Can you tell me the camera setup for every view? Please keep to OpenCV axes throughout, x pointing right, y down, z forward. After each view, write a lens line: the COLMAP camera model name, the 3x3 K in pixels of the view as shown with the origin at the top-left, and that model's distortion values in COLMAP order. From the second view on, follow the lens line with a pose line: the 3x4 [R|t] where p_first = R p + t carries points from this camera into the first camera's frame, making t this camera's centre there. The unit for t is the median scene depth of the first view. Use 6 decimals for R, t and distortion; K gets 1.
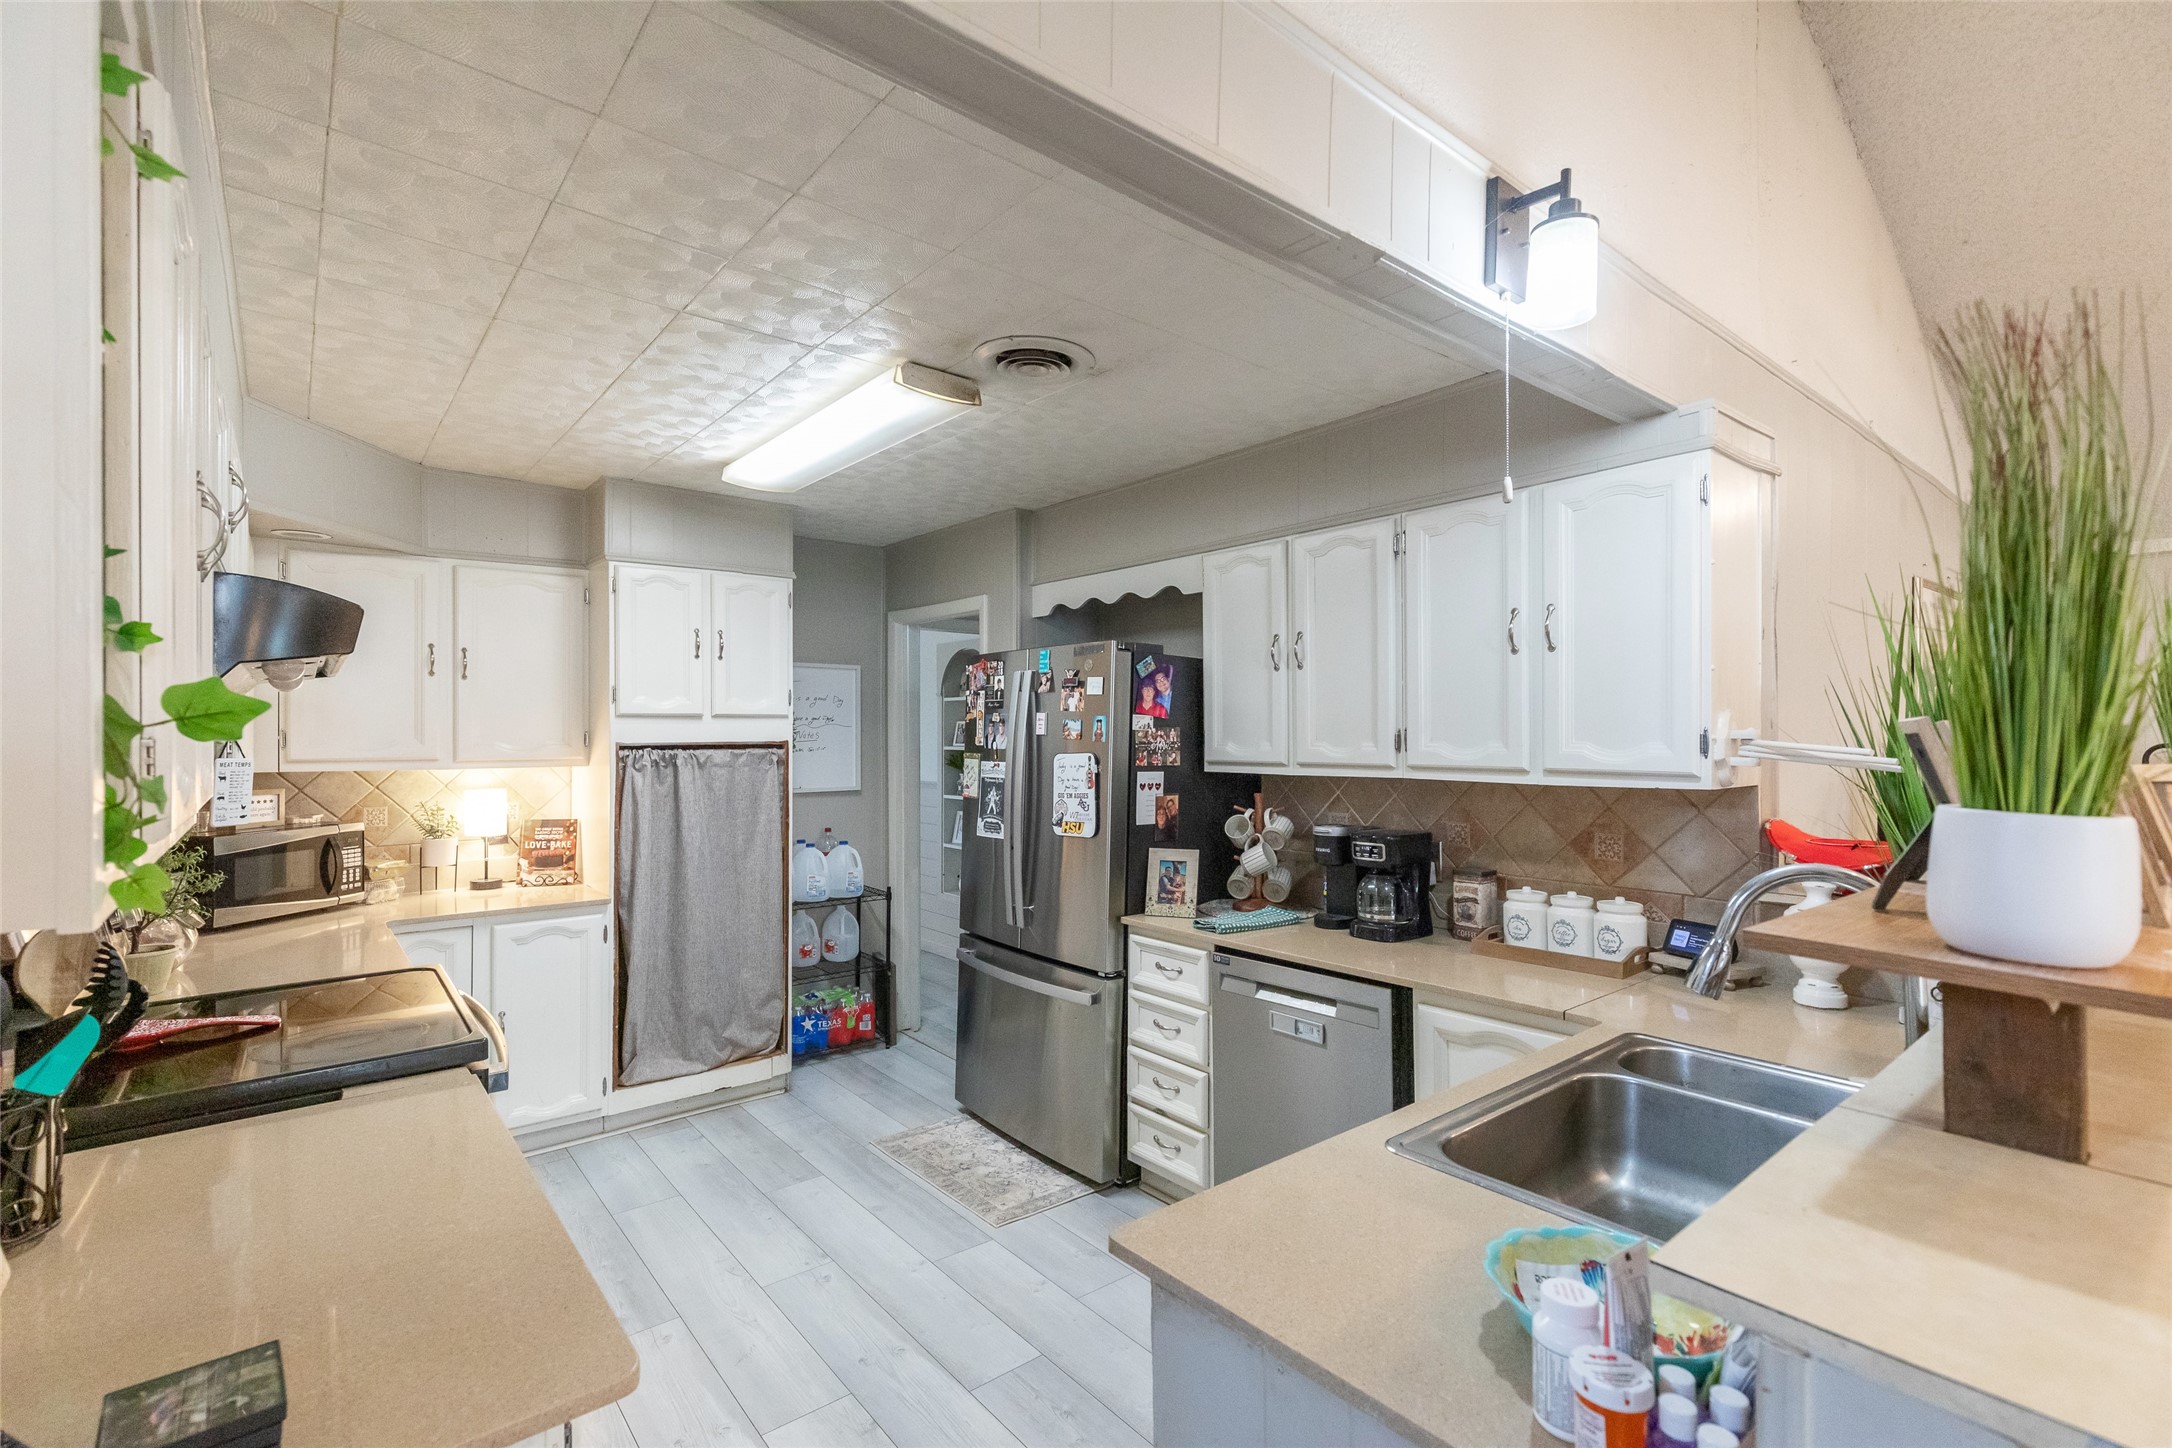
lens RADIAL K [[981.4, 0, 1084.7], [0, 981.4, 735.6], [0, 0, 1]] dist [0.000184, 0.000003]
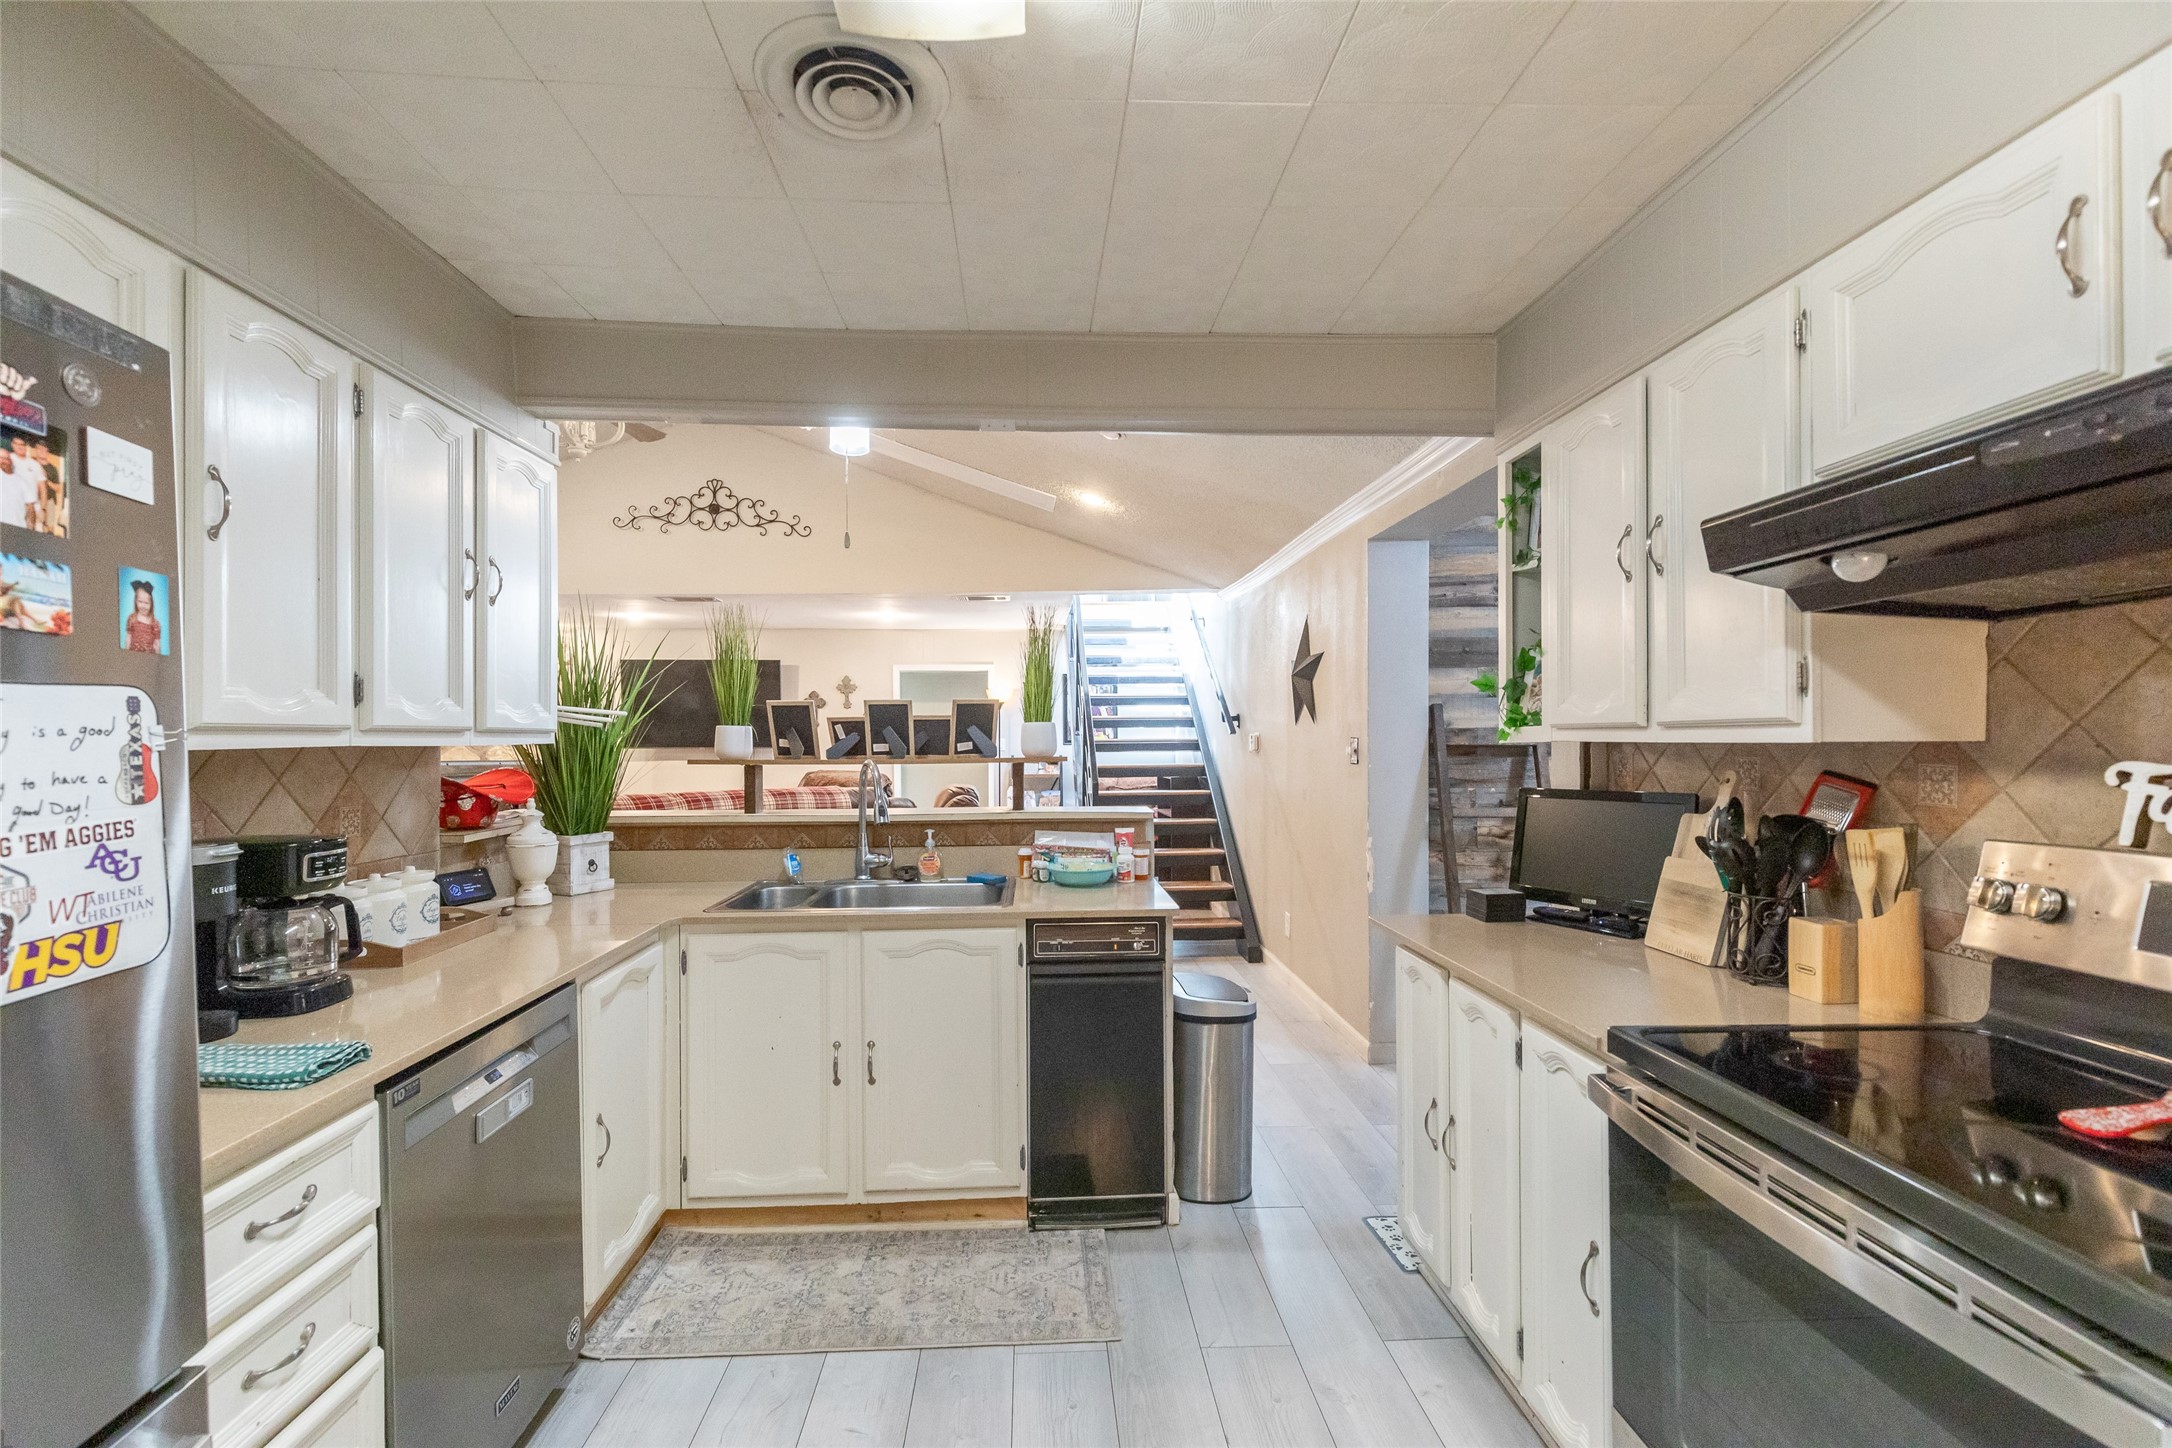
lens RADIAL K [[981.4, 0, 1084.7], [0, 981.4, 735.6], [0, 0, 1]] dist [0.000184, 0.000003]
pose [[-0.804727, 0.006204, 0.593612, -0.472844], [0.005544, 0.999980, -0.002936, 0.040485], [-0.593619, 0.000928, -0.804746, 1.225624]]
